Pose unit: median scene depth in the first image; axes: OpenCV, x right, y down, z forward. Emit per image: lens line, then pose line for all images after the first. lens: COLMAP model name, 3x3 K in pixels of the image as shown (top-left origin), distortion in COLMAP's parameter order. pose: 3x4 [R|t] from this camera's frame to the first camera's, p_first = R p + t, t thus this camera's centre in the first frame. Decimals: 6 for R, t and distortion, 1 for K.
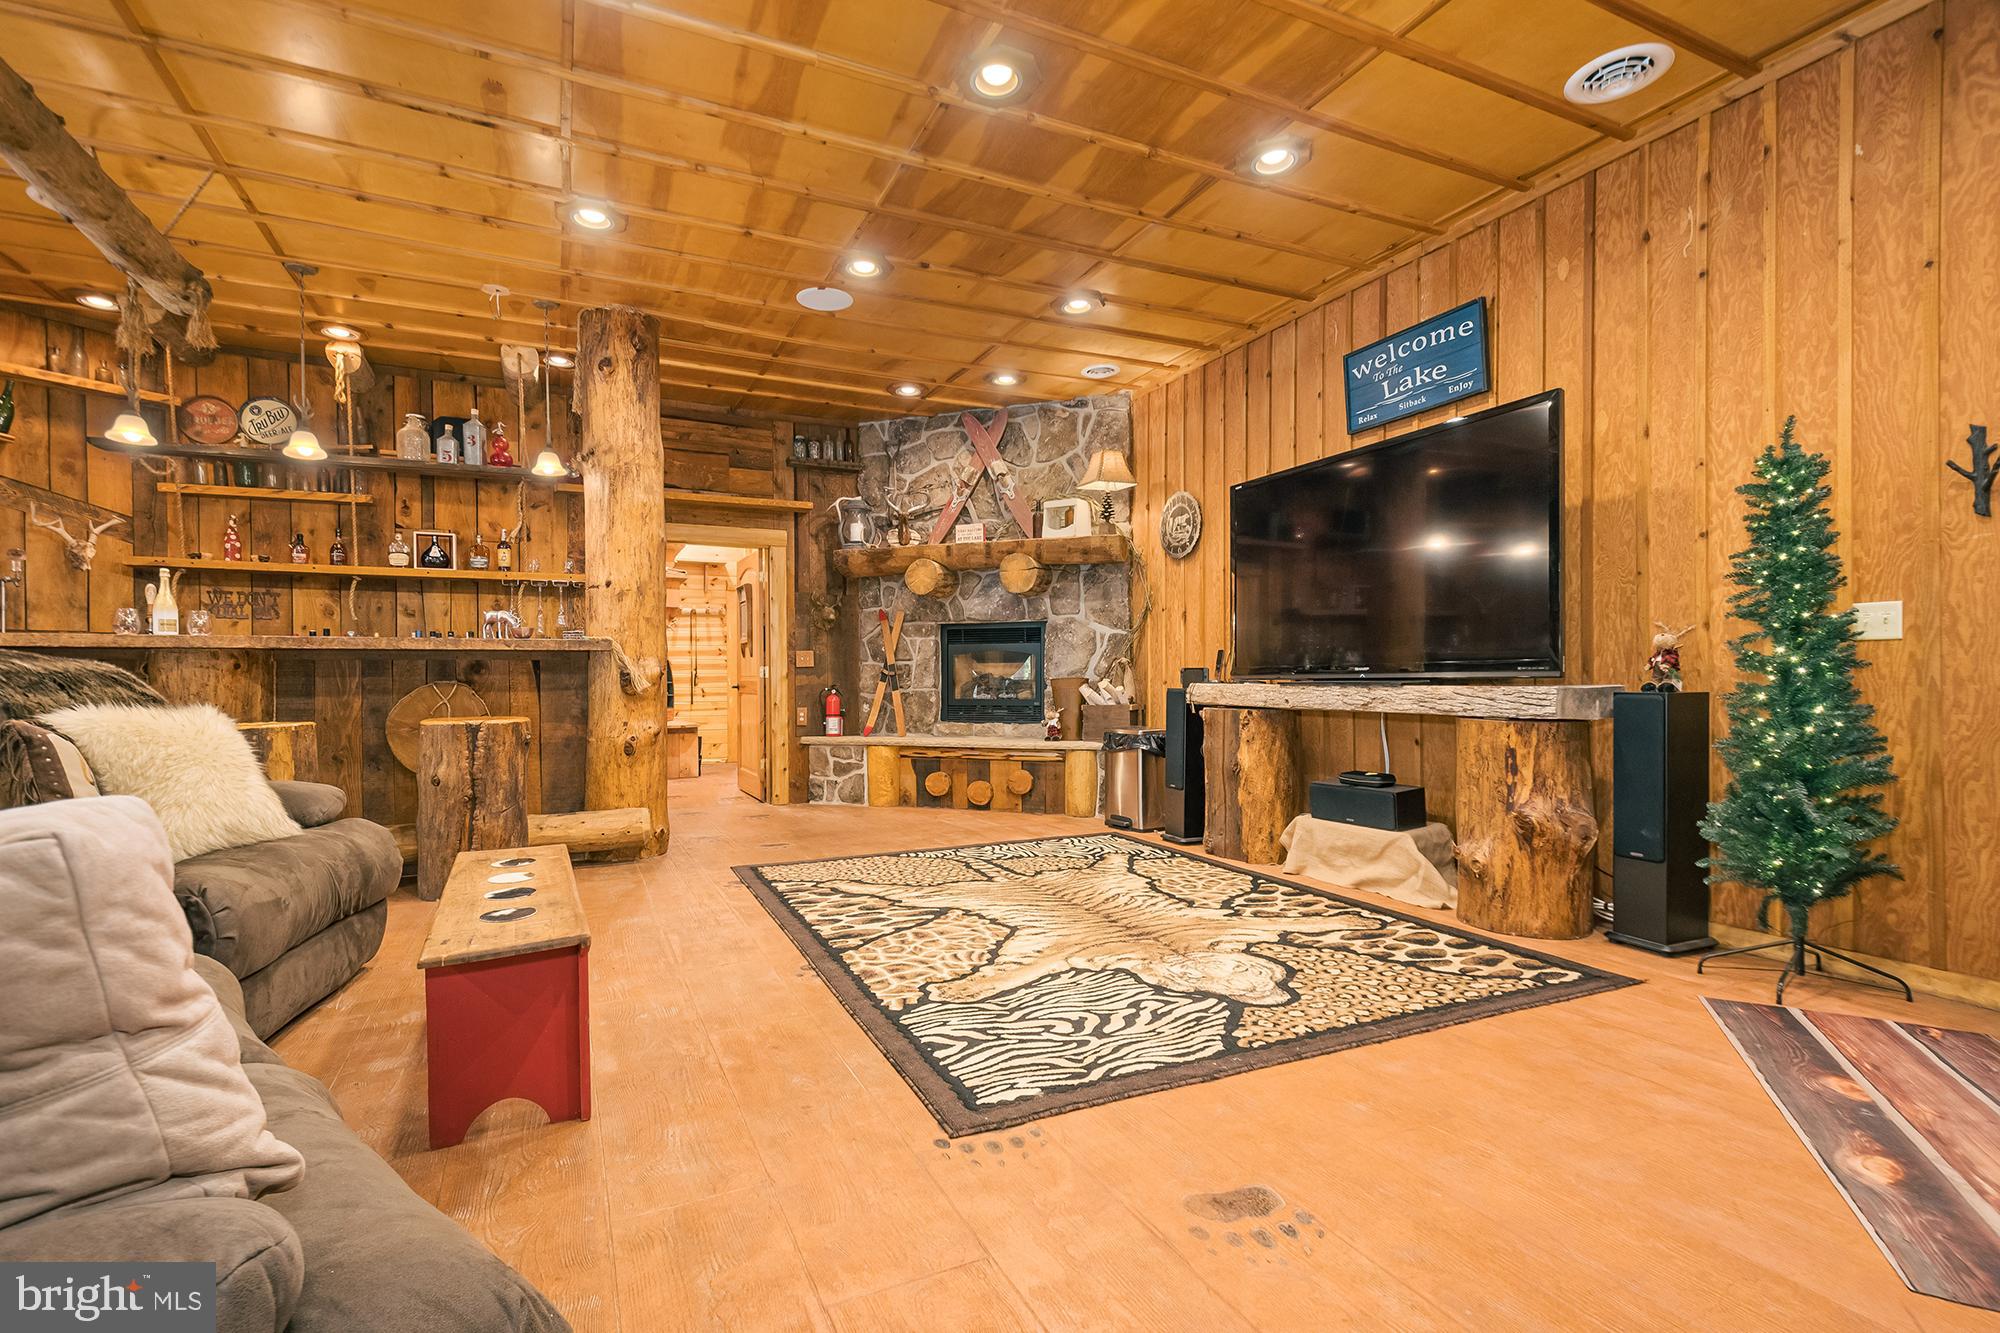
lens RADIAL K [[898.0, 0, 980.7], [0, 898.0, 683.6], [0, 0, 1]] dist [0.013862, -0.000198]
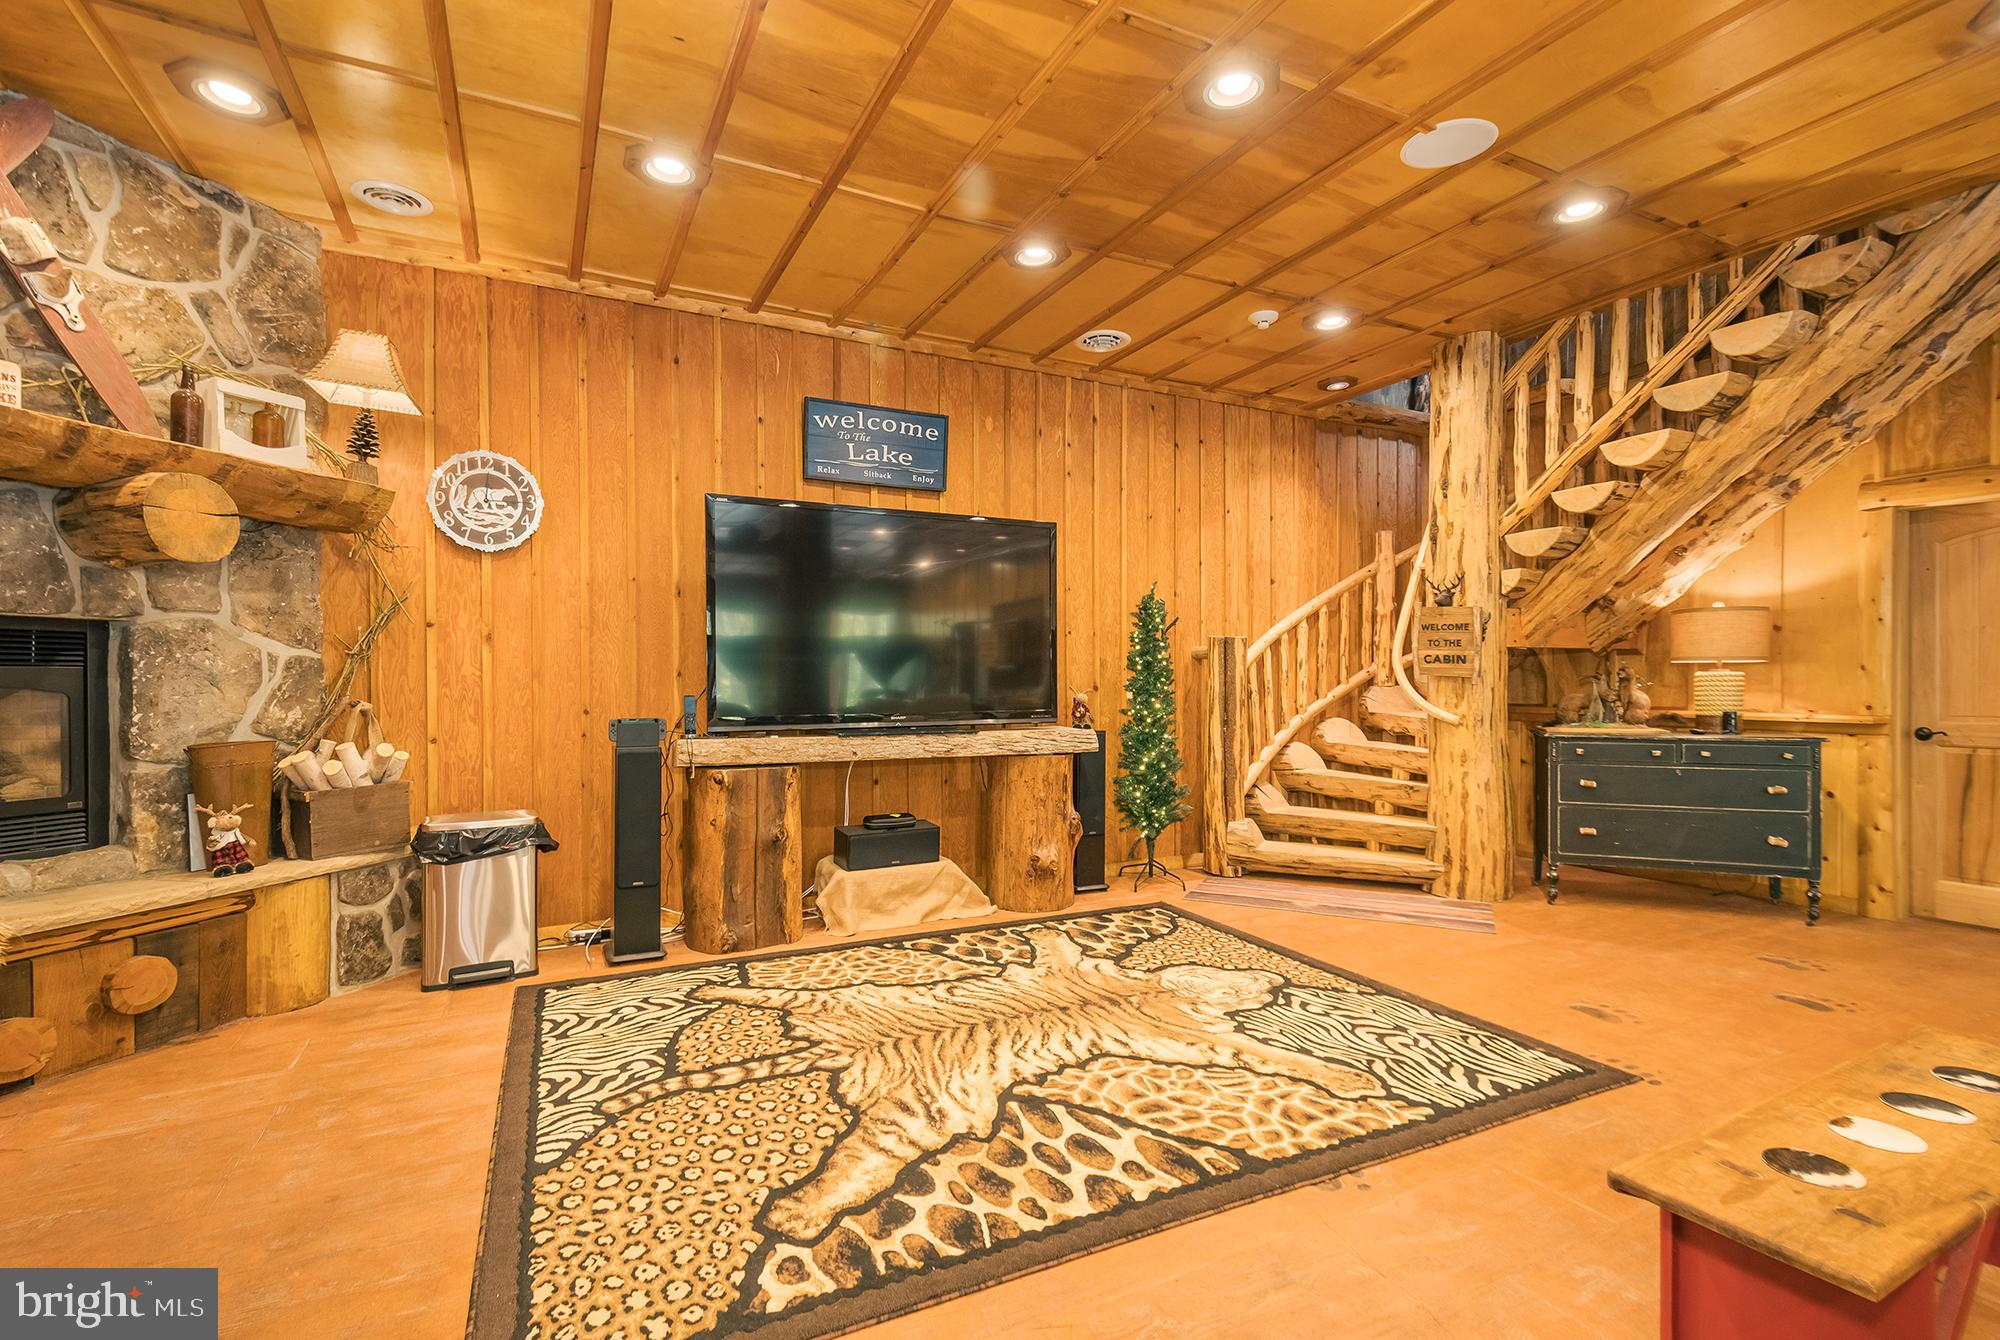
lens RADIAL K [[898.0, 0, 980.7], [0, 898.0, 687.1], [0, 0, 1]] dist [0.013862, -0.000198]
pose [[-0.017658, -0.001498, 0.999843, -0.745902], [0.007900, 0.999967, 0.001638, -0.062429], [-0.999813, 0.007928, -0.017645, 1.072174]]
